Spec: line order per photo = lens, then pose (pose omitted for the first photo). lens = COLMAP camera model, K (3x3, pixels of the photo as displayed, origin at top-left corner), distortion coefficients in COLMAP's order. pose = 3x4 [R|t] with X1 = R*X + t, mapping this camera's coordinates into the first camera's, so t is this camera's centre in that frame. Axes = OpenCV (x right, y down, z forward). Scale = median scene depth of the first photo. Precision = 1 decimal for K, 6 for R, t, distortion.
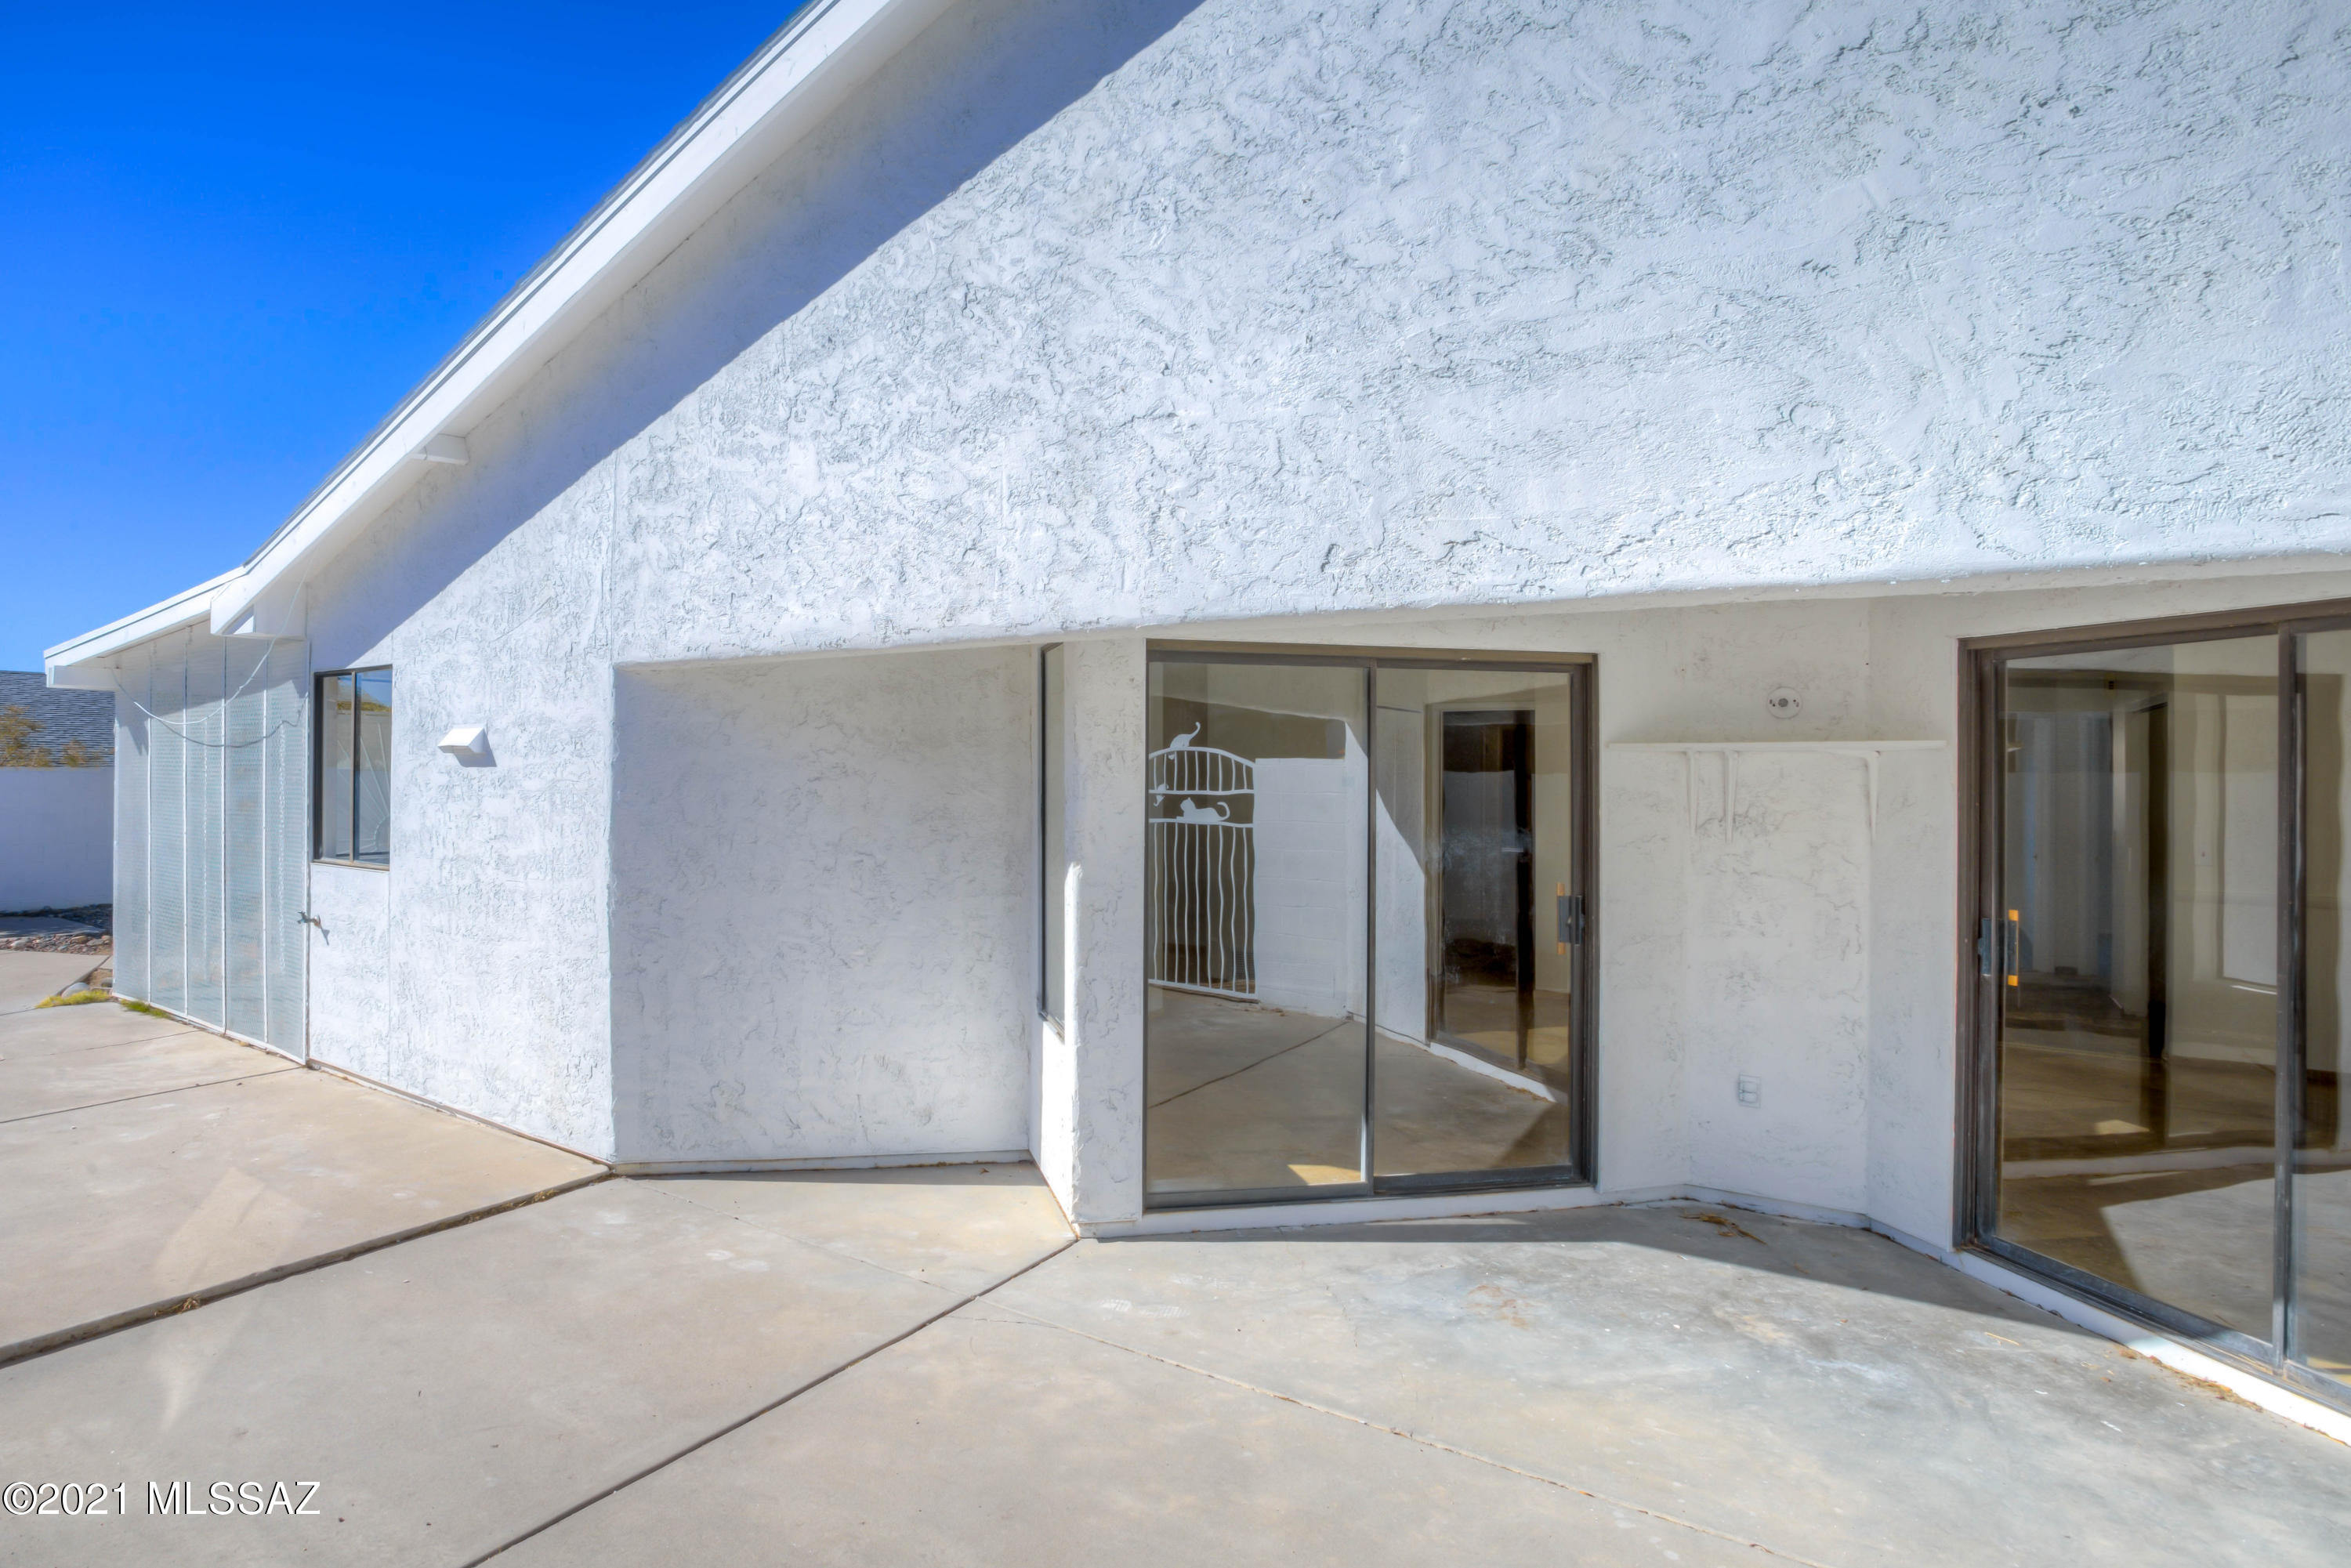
lens RADIAL K [[1179.8, 0, 1188.4], [0, 1179.8, 777.0], [0, 0, 1]] dist [-0.063471, 0.021804]
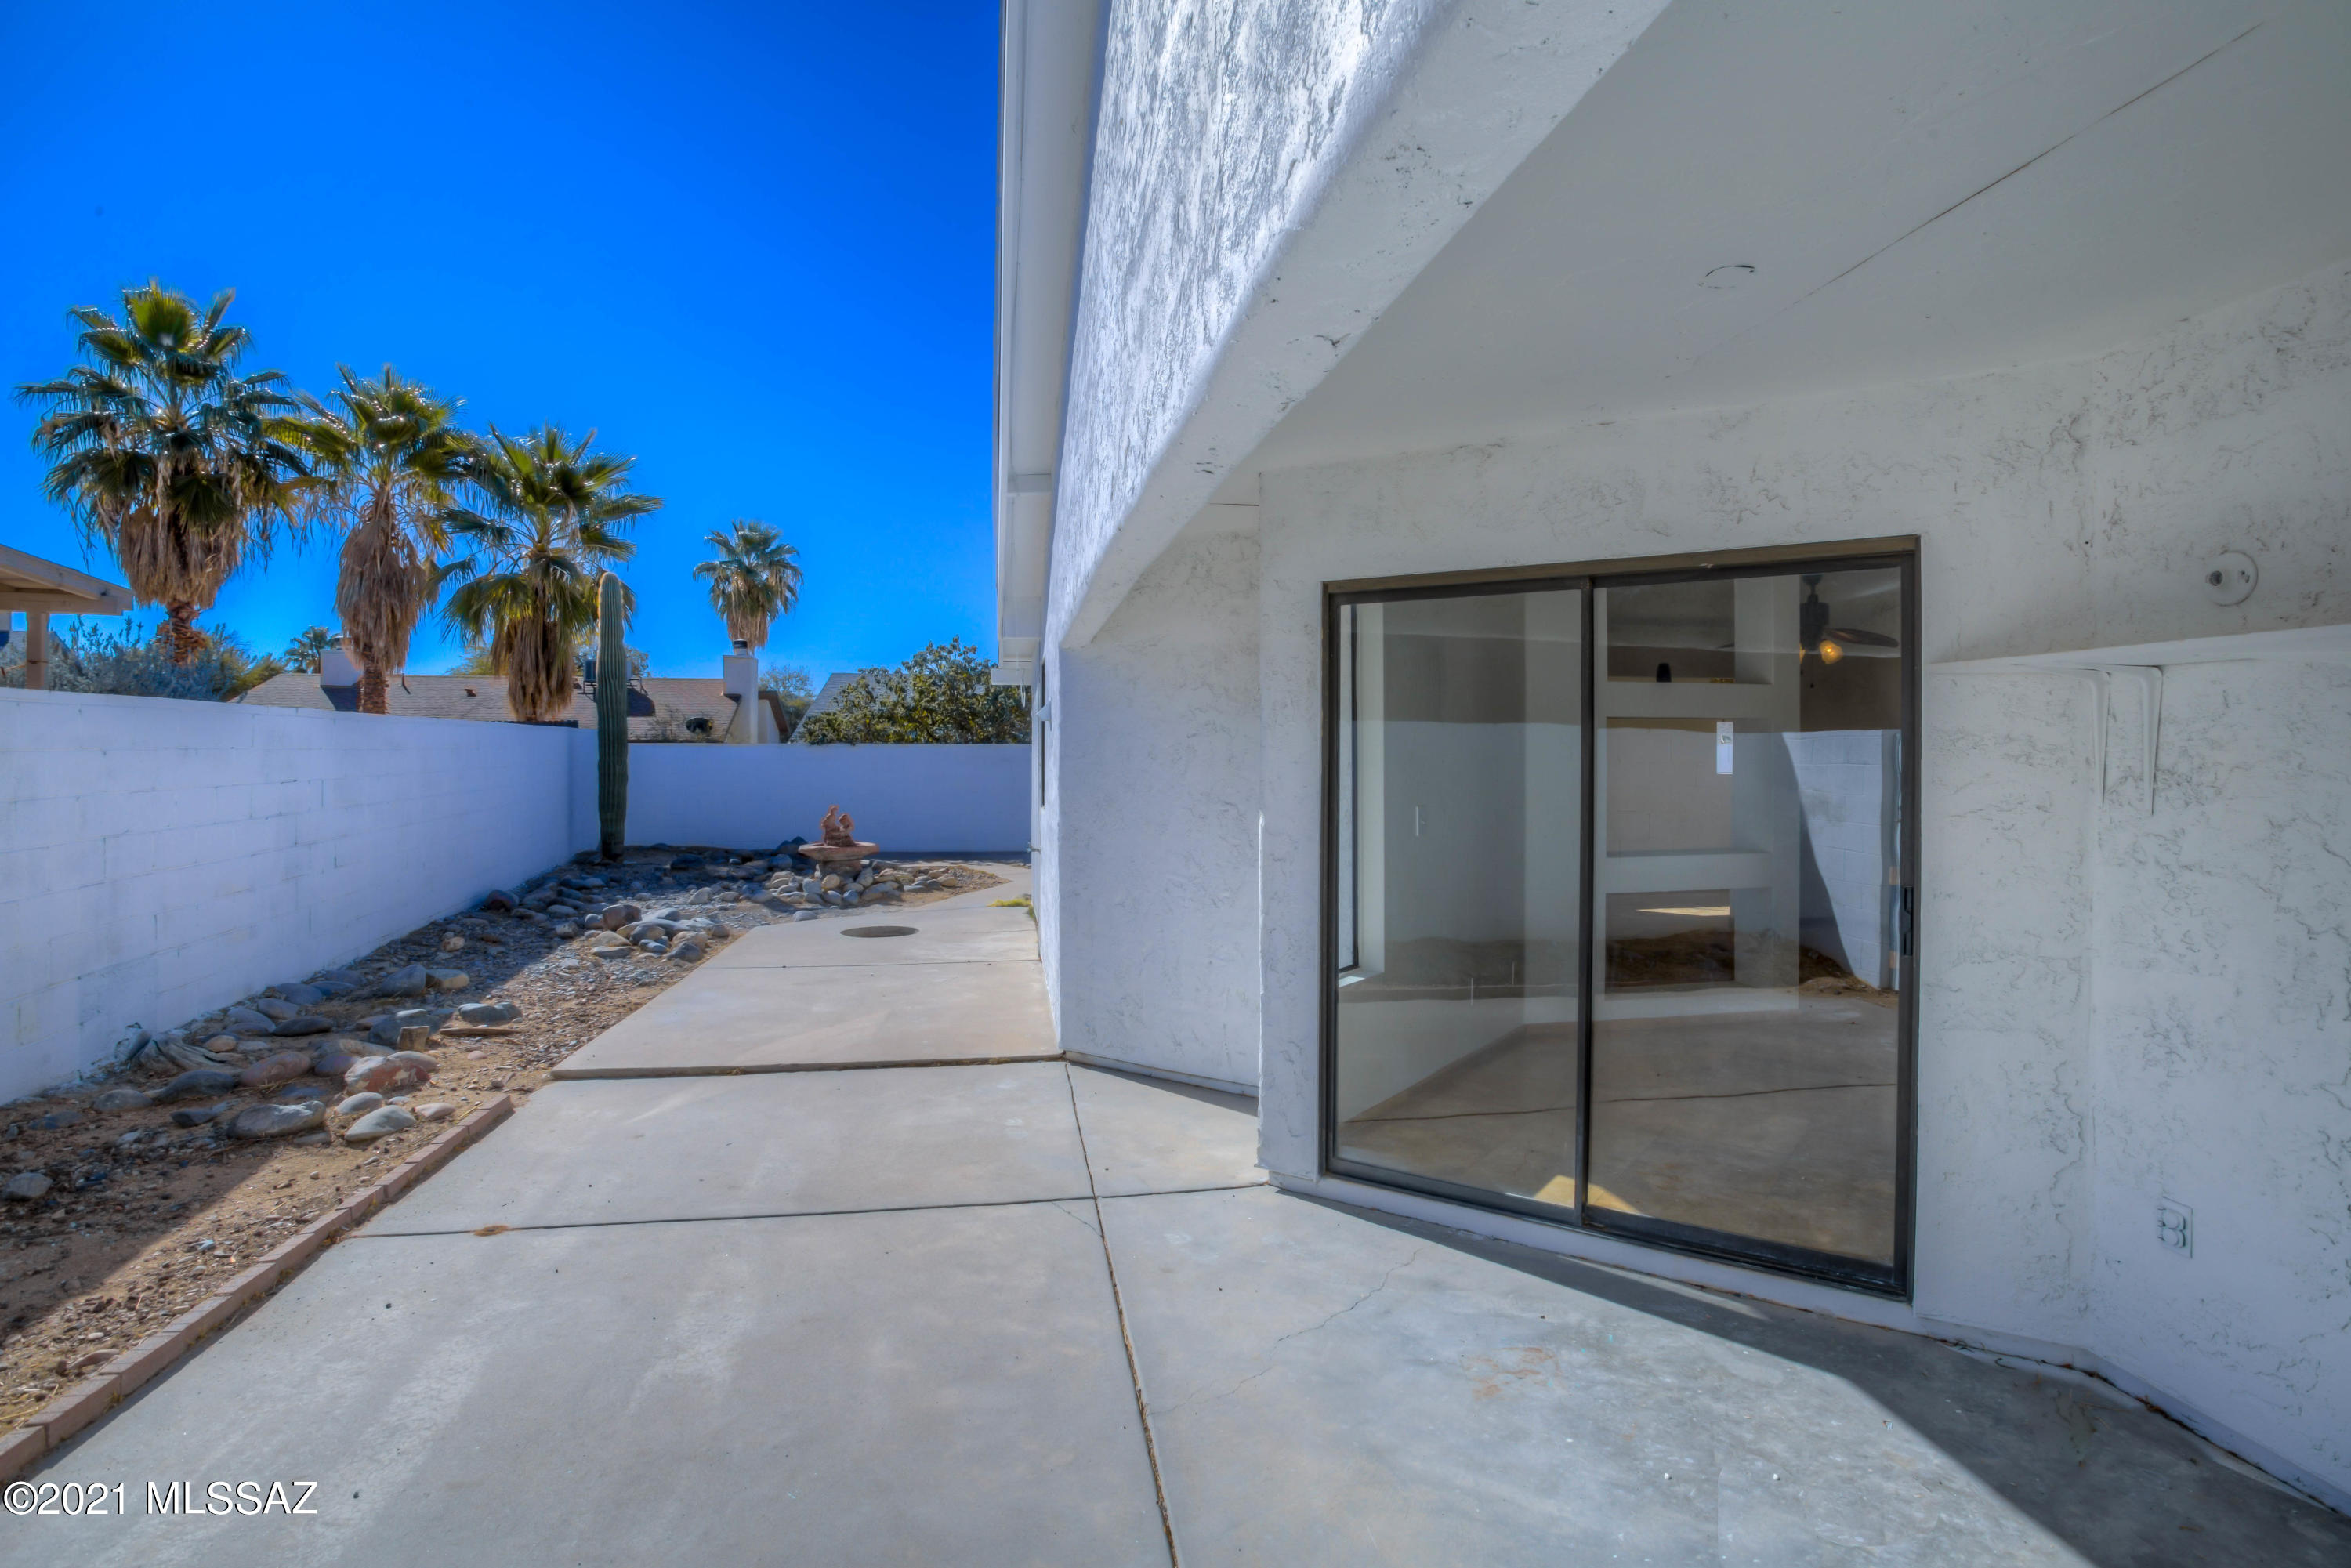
lens RADIAL K [[1179.8, 0, 1188.4], [0, 1179.8, 777.0], [0, 0, 1]] dist [-0.063471, 0.021804]
pose [[0.716557, 0.010335, -0.697452, 0.539197], [0.003264, 0.999830, 0.018170, 0.024457], [0.697521, -0.015297, 0.716401, 0.226718]]
